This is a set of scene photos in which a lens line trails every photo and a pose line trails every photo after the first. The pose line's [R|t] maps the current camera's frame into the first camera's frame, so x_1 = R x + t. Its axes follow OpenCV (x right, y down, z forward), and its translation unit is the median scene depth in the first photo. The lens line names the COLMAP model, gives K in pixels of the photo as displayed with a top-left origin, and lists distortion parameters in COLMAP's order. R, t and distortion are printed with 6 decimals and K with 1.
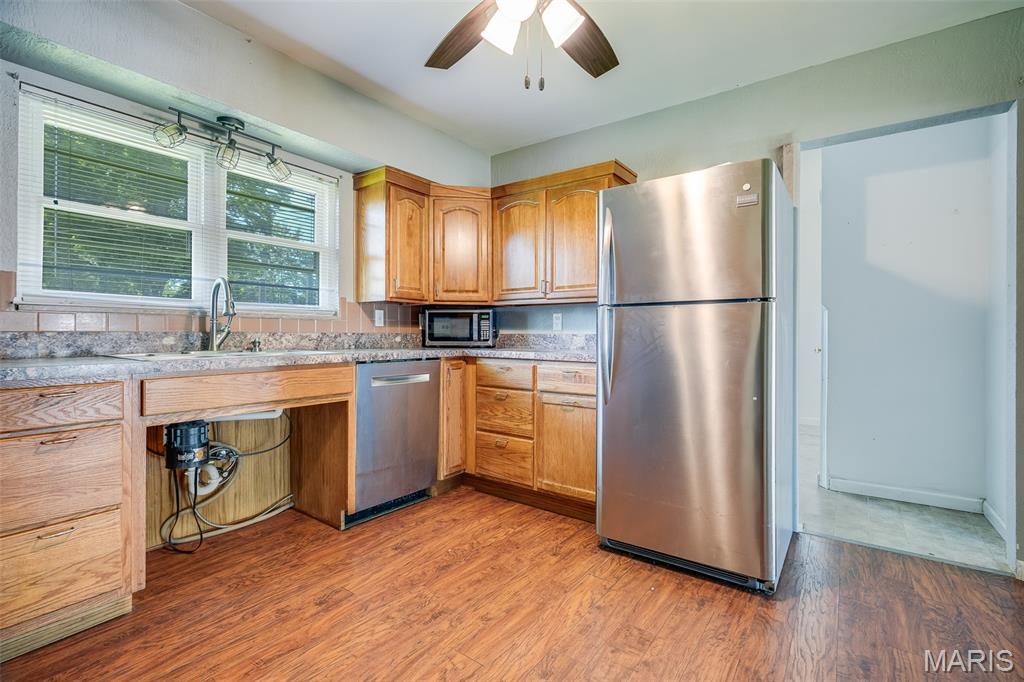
lens RADIAL K [[465.0, 0, 509.8], [0, 465.0, 334.2], [0, 0, 1]] dist [-0.002614, -0.000076]
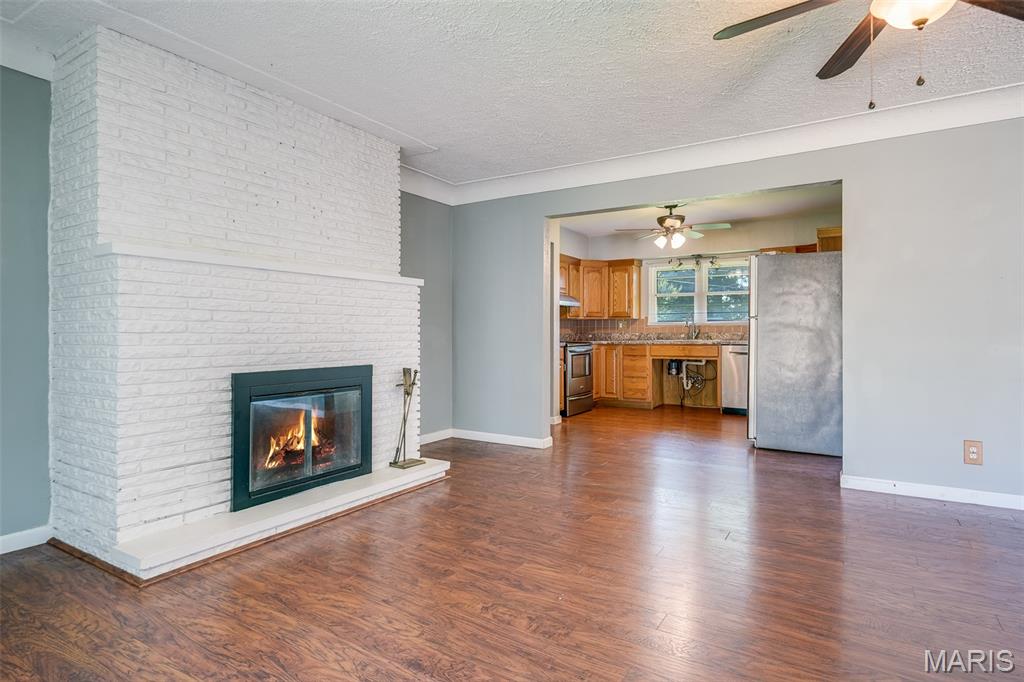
lens RADIAL K [[556.4, 0, 513.5], [0, 556.4, 330.6], [0, 0, 1]] dist [-0.002823, 0.000549]
pose [[0.074696, -0.011079, -0.997145, 2.588169], [0.003561, 0.999935, -0.010843, 0.016218], [0.997200, -0.002741, 0.074730, -0.311495]]
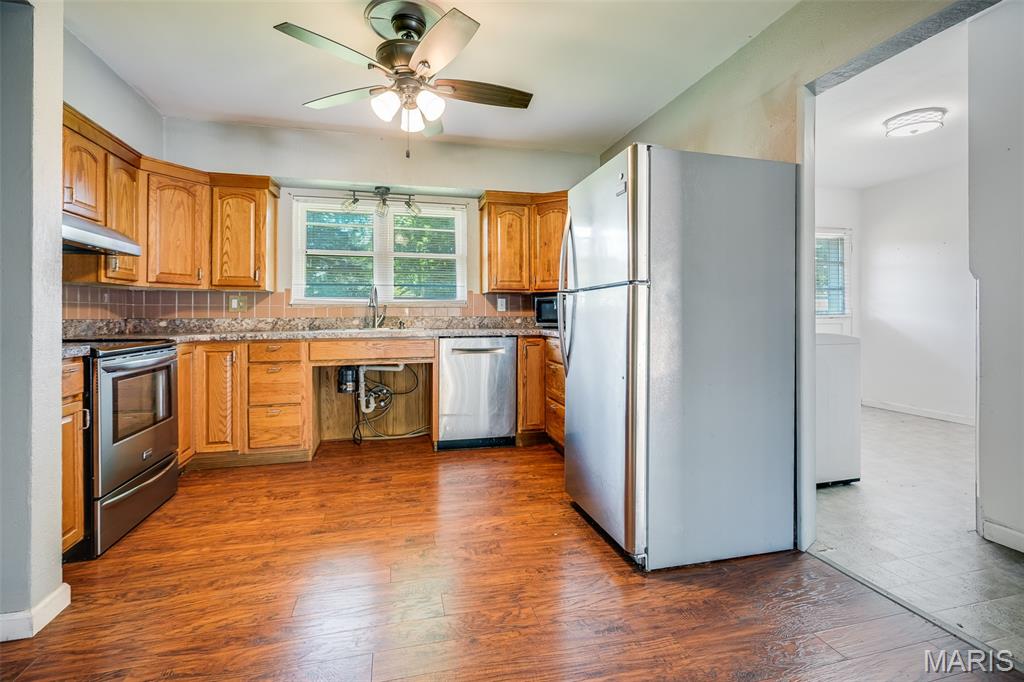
lens RADIAL K [[466.5, 0, 509.2], [0, 466.5, 315.6], [0, 0, 1]] dist [-0.001296, 0.000007]
pose [[0.770151, -0.008174, -0.637809, 0.801243], [0.007026, 0.999966, -0.004332, 0.001249], [0.637823, -0.001145, 0.770182, 0.016940]]
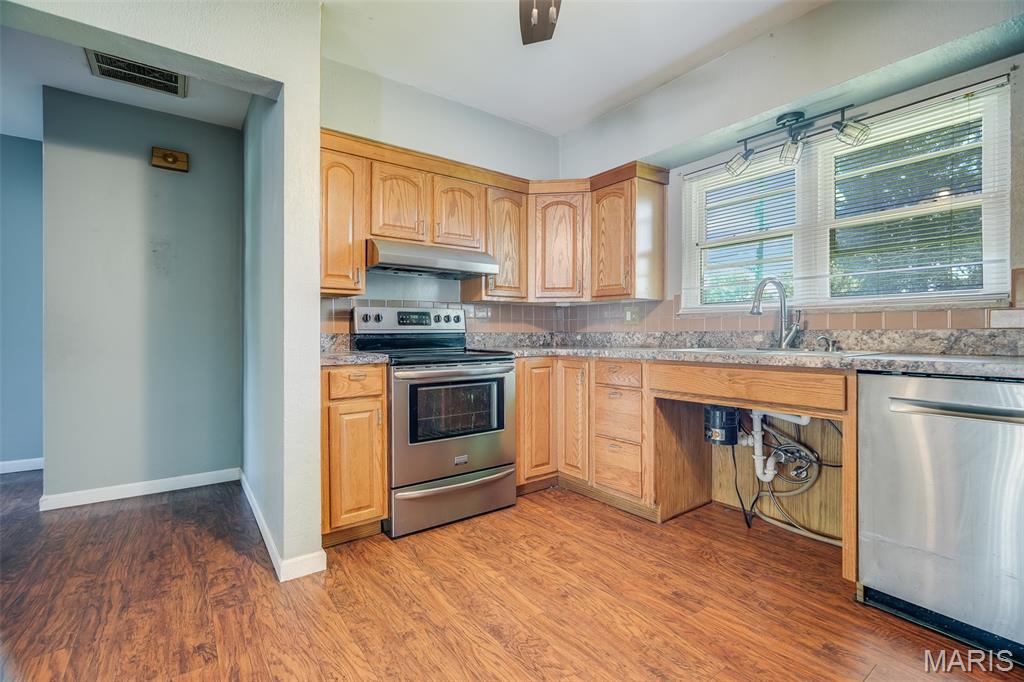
lens RADIAL K [[460.3, 0, 512.6], [0, 460.3, 331.2], [0, 0, 1]] dist [-0.002226, 0.000114]
pose [[-0.303957, -0.008025, -0.952652, 0.516365], [0.000923, 0.999962, -0.008718, 0.006268], [0.952685, -0.003529, -0.303938, 0.742010]]
